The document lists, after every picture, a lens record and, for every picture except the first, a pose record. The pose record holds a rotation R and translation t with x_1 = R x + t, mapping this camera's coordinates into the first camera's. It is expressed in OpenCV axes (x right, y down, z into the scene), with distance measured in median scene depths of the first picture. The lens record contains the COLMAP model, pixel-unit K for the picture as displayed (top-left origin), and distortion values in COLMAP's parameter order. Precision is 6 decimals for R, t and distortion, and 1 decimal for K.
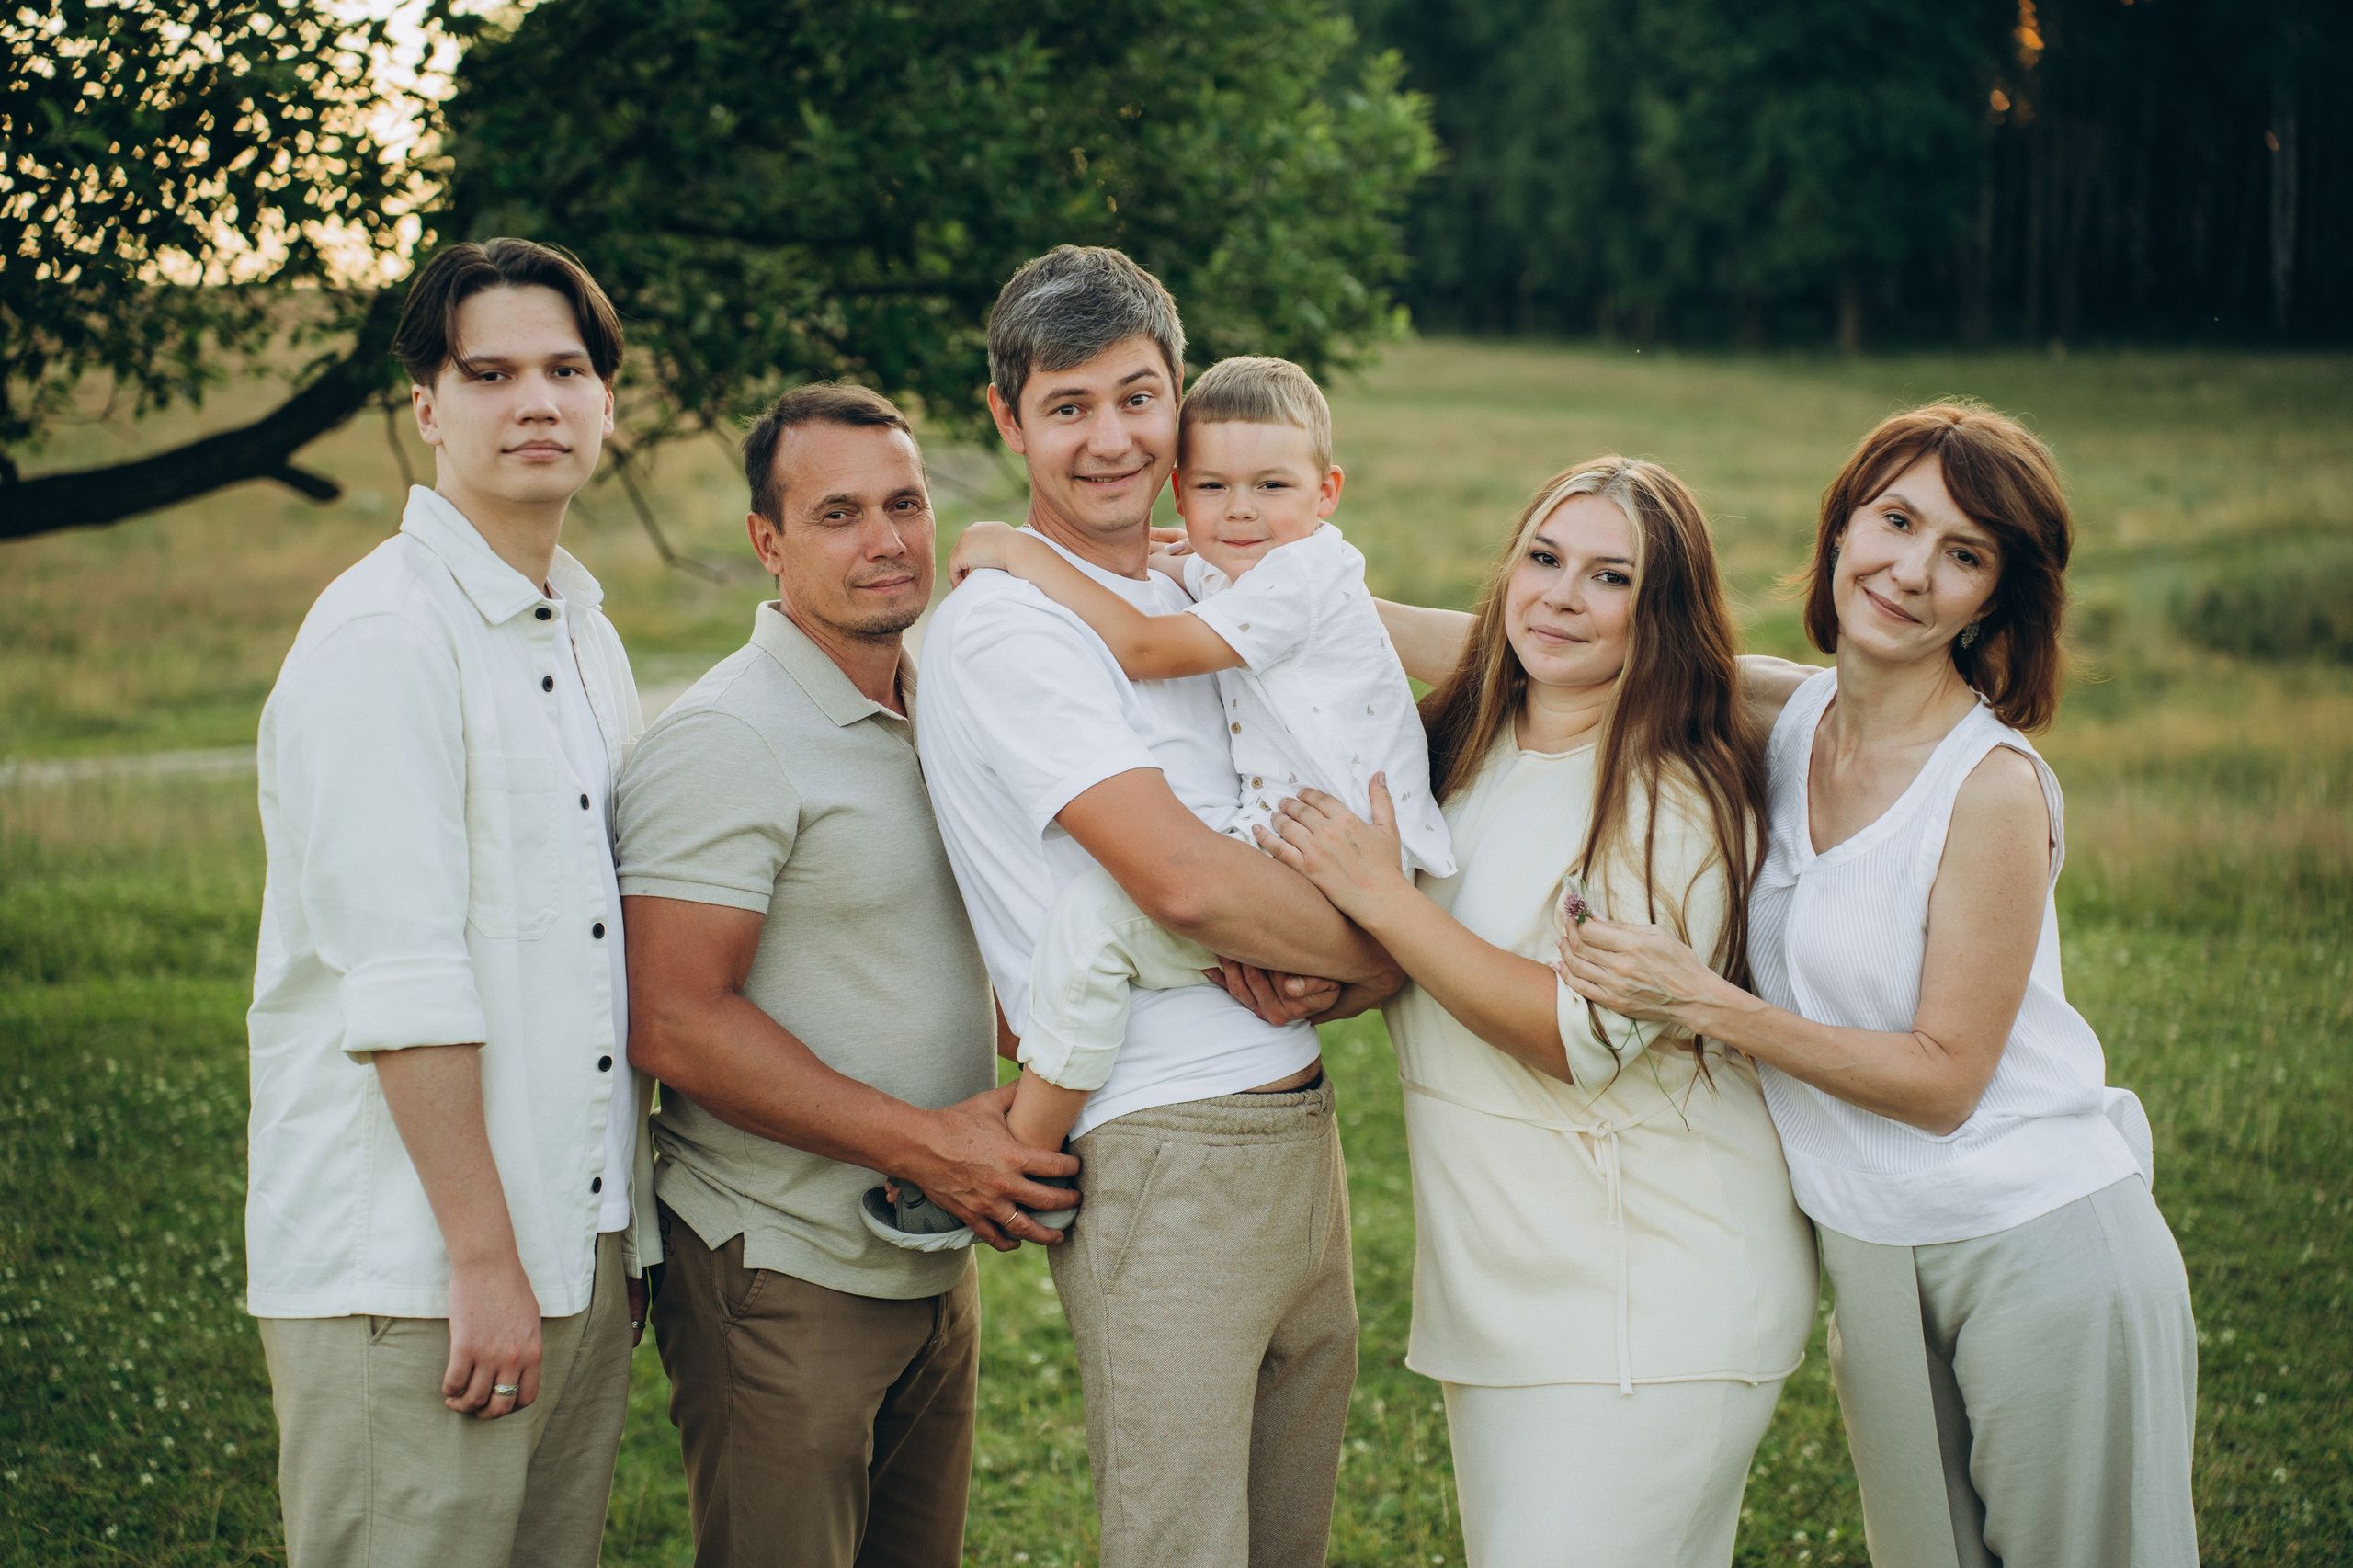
lens RADIAL K [[5031.6, 0, 1169.6], [0, 5031.6, 945.4], [0, 0, 1]] dist [0.218695, -0.386313]
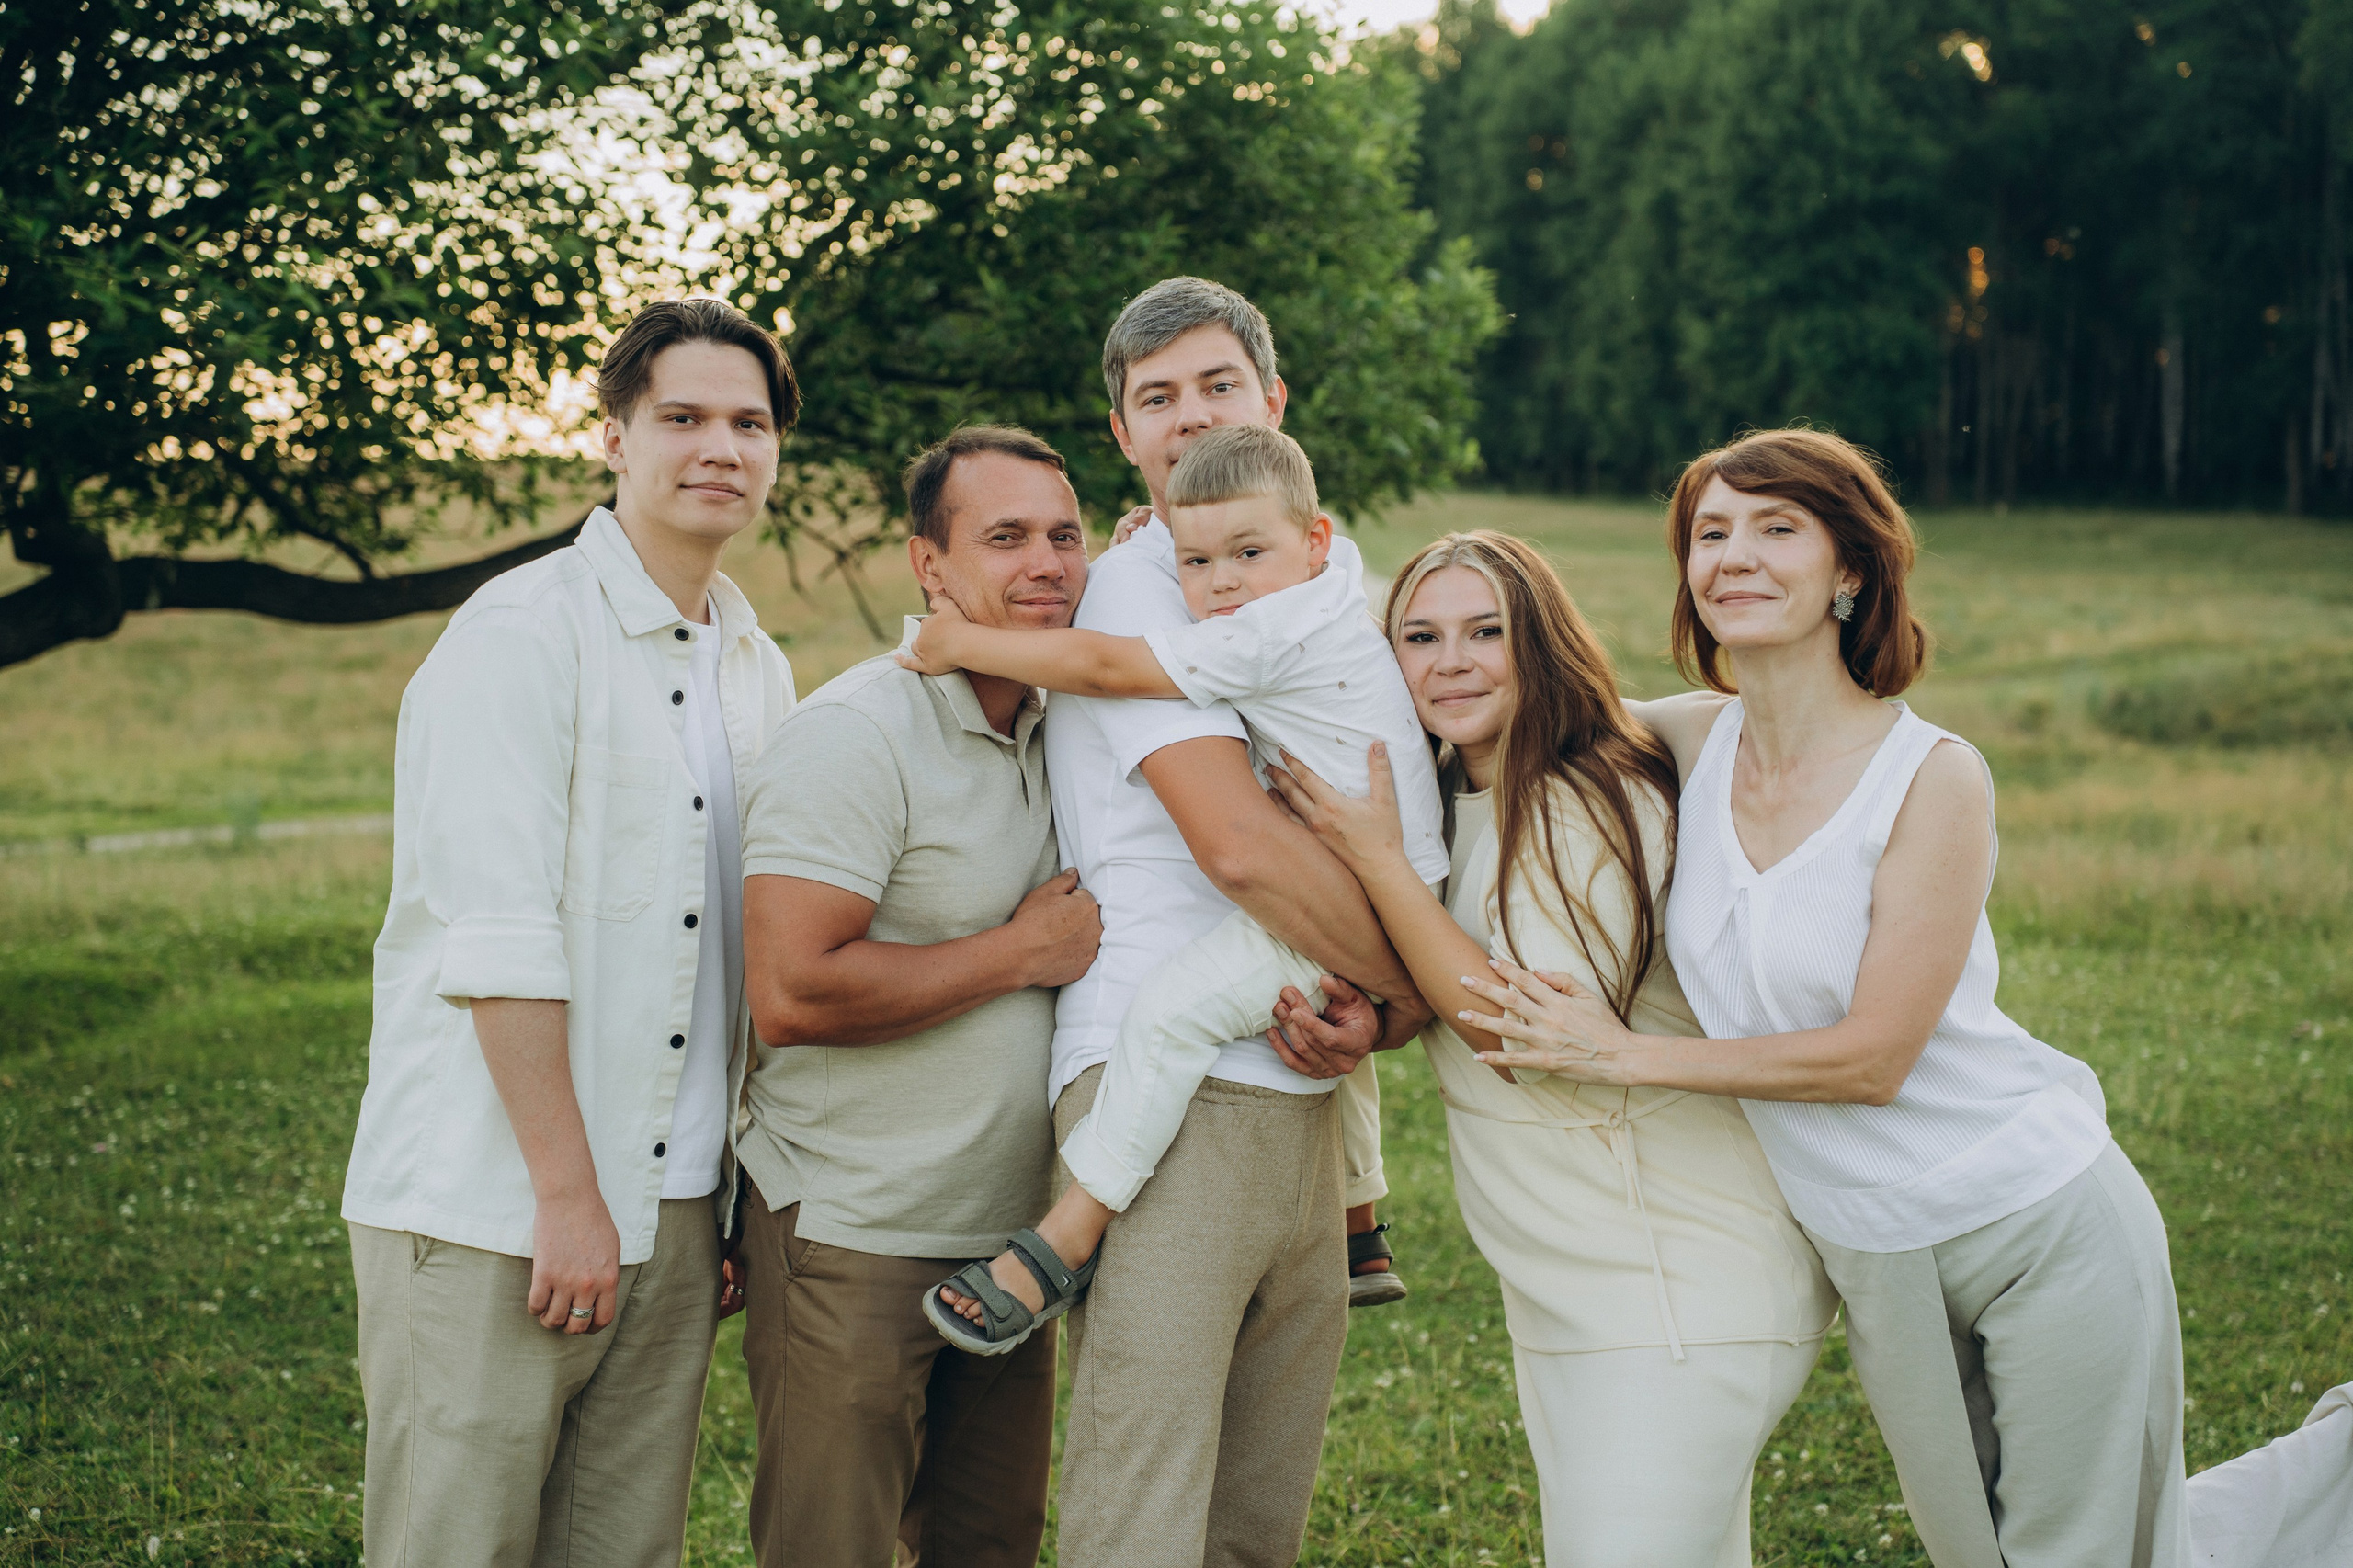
lens RADIAL K [[3757.4, 0, 1176.5], [0, 3757.4, 784.0], [0, 0, 1]] dist [0.012379, -0.167713]
pose [[0.999036, 0.007158, -0.043308, 0.014785], [-0.009244, 0.998796, -0.048173, 0.003626], [0.042911, 0.048527, 0.997900, 0.081069]]
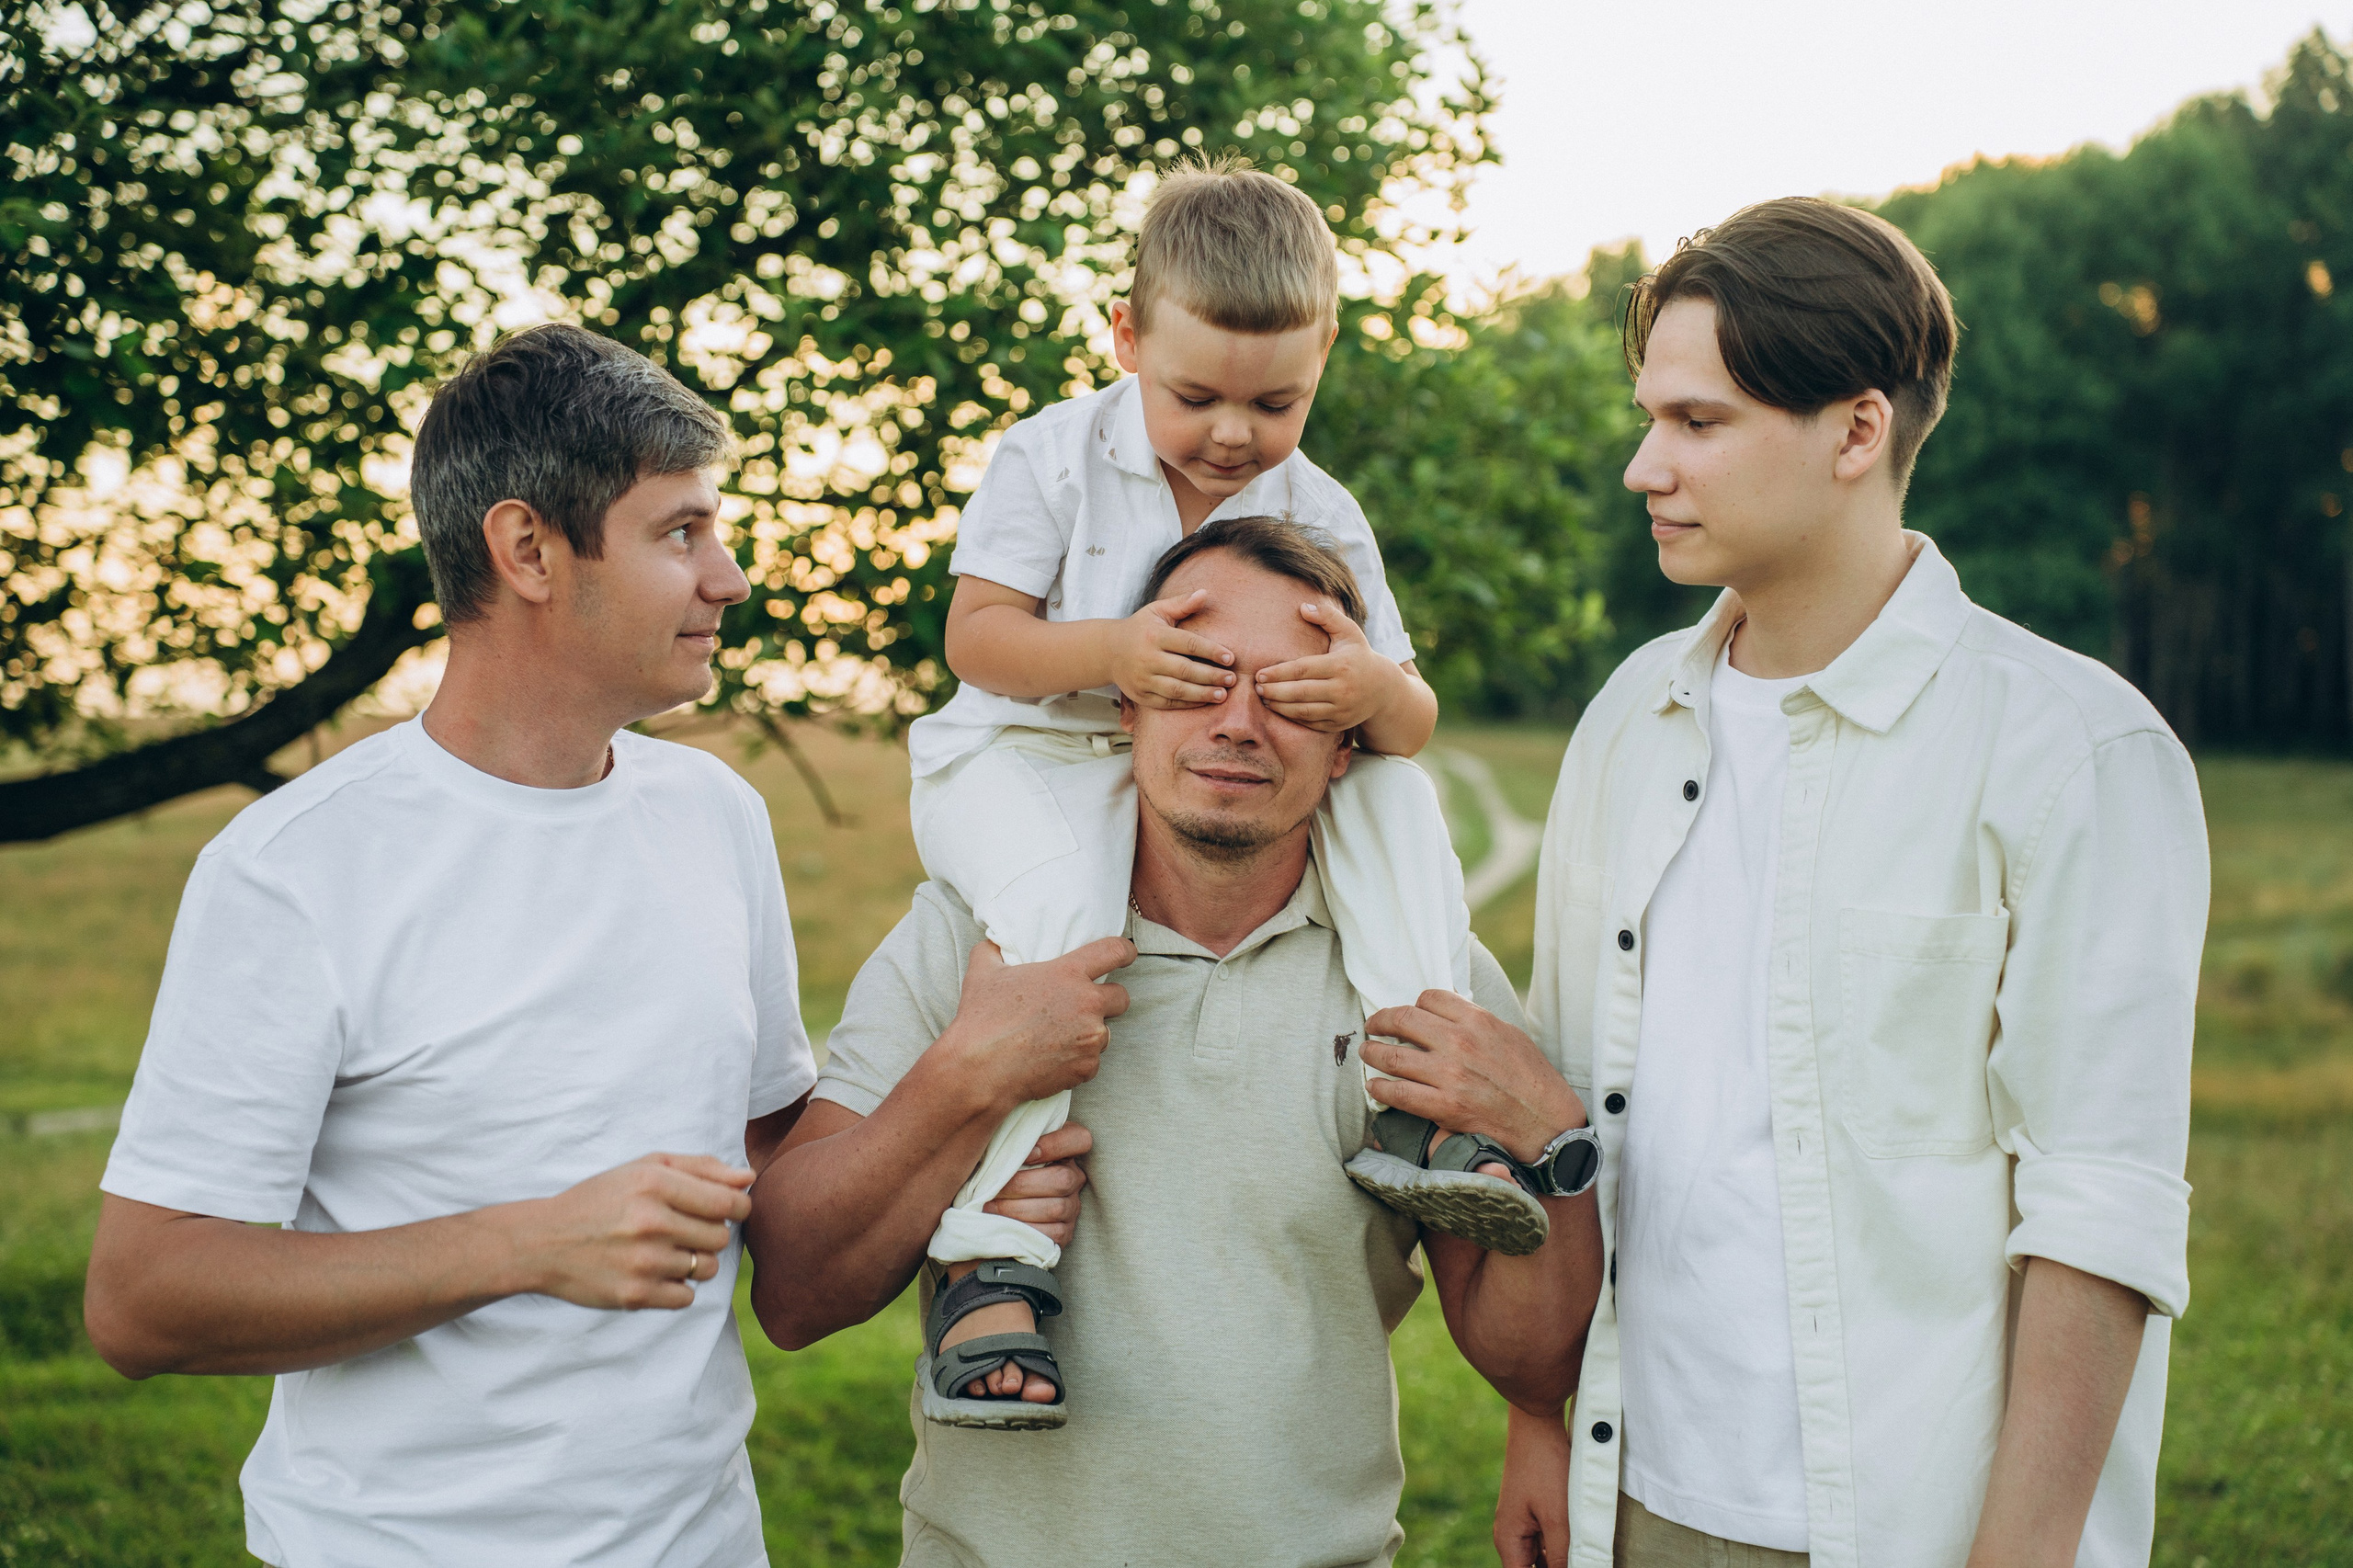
lens RADIAL K [[3153.3, 0, 1175.0], [0, 3153.3, 822.1], [0, 0, 1]] dist [0.026498, 0.038329]
pose [[0.993970, 0.004932, -0.109545, 0.036421], [-0.016876, 0.993967, -0.108374, -0.033389], [0.108349, 0.109569, 0.988056, 0.509752]]
